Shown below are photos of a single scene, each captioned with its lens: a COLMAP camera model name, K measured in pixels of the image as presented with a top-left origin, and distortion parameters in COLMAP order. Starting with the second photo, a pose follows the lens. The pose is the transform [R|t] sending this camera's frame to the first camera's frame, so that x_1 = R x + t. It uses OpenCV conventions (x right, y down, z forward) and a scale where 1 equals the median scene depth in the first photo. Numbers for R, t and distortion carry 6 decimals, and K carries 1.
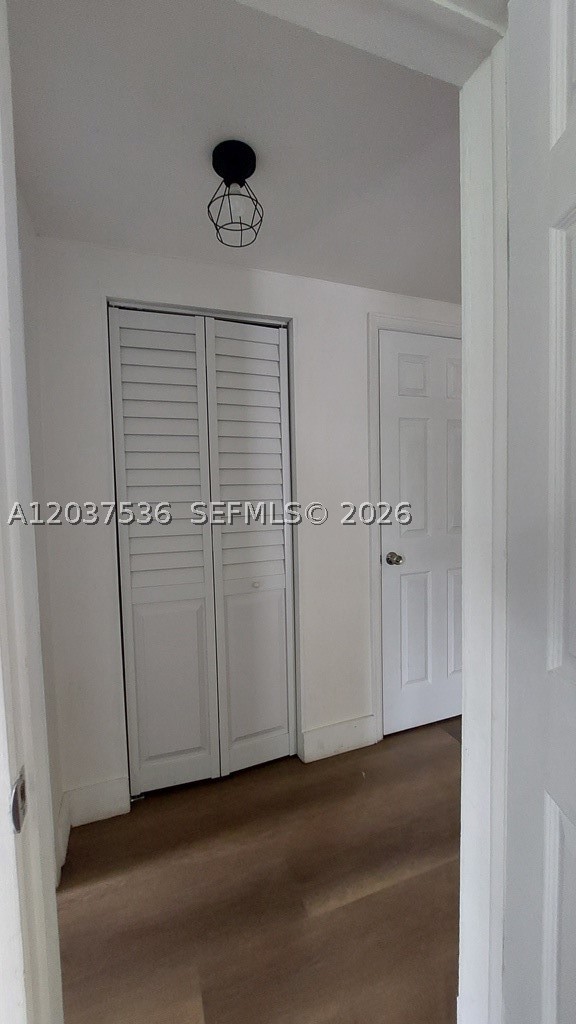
lens RADIAL K [[411.6, 0, 282.1], [0, 411.6, 517.0], [0, 0, 1]] dist [0.002462, -0.009753]
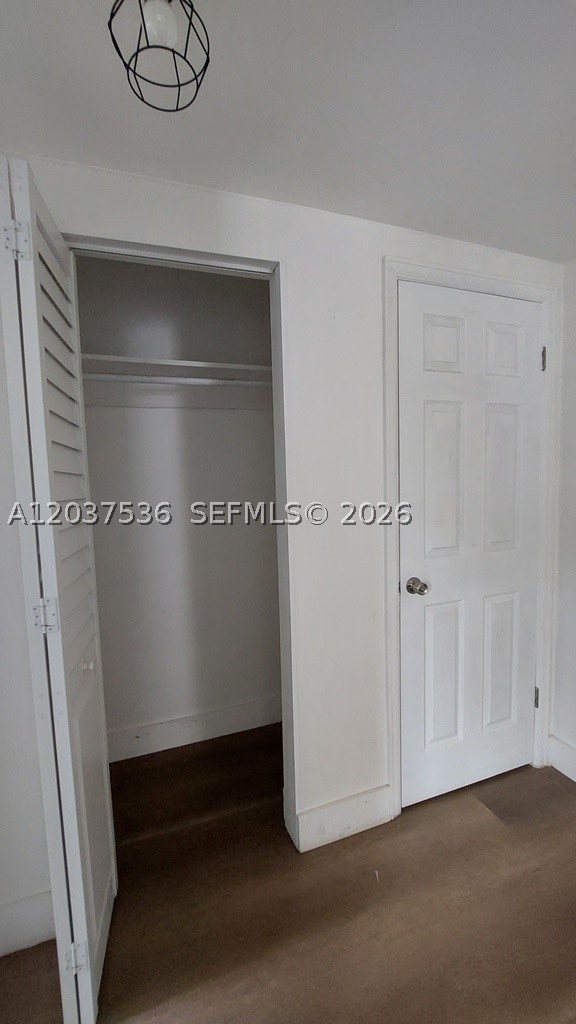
lens RADIAL K [[417.9, 0, 291.4], [0, 417.9, 528.4], [0, 0, 1]] dist [-0.002172, 0.009636]
pose [[0.999926, -0.005446, -0.010923, 0.047966], [0.005866, 0.999232, 0.038749, -0.037994], [0.010704, -0.038810, 0.999189, 0.223853]]
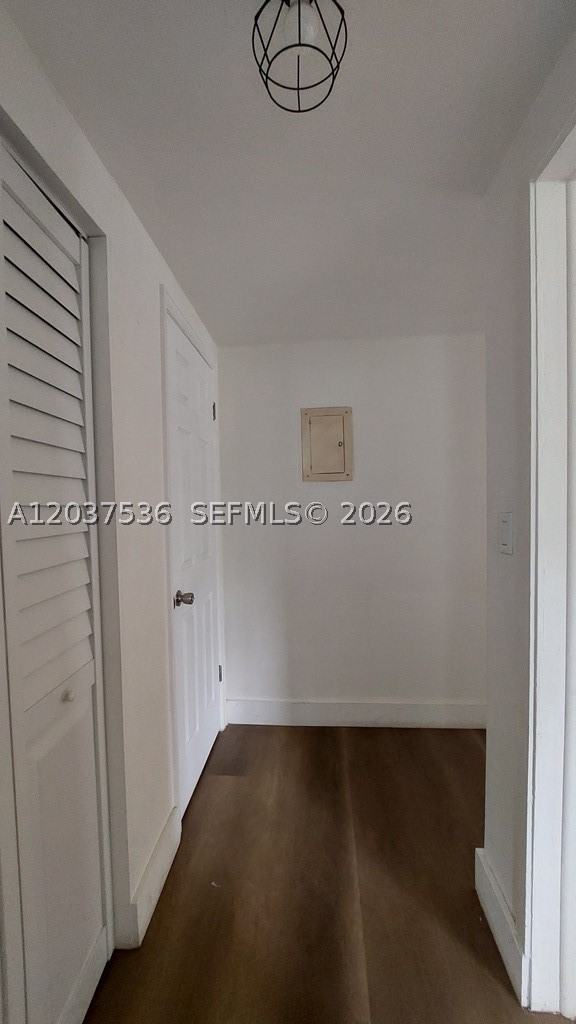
lens RADIAL K [[410.0, 0, 285.9], [0, 410.0, 523.1], [0, 0, 1]] dist [0.000715, -0.009479]
pose [[0.427697, -0.035312, 0.903232, -0.364365], [0.069656, 0.997553, 0.006016, -0.037283], [-0.901234, 0.060343, 0.429110, 0.459012]]
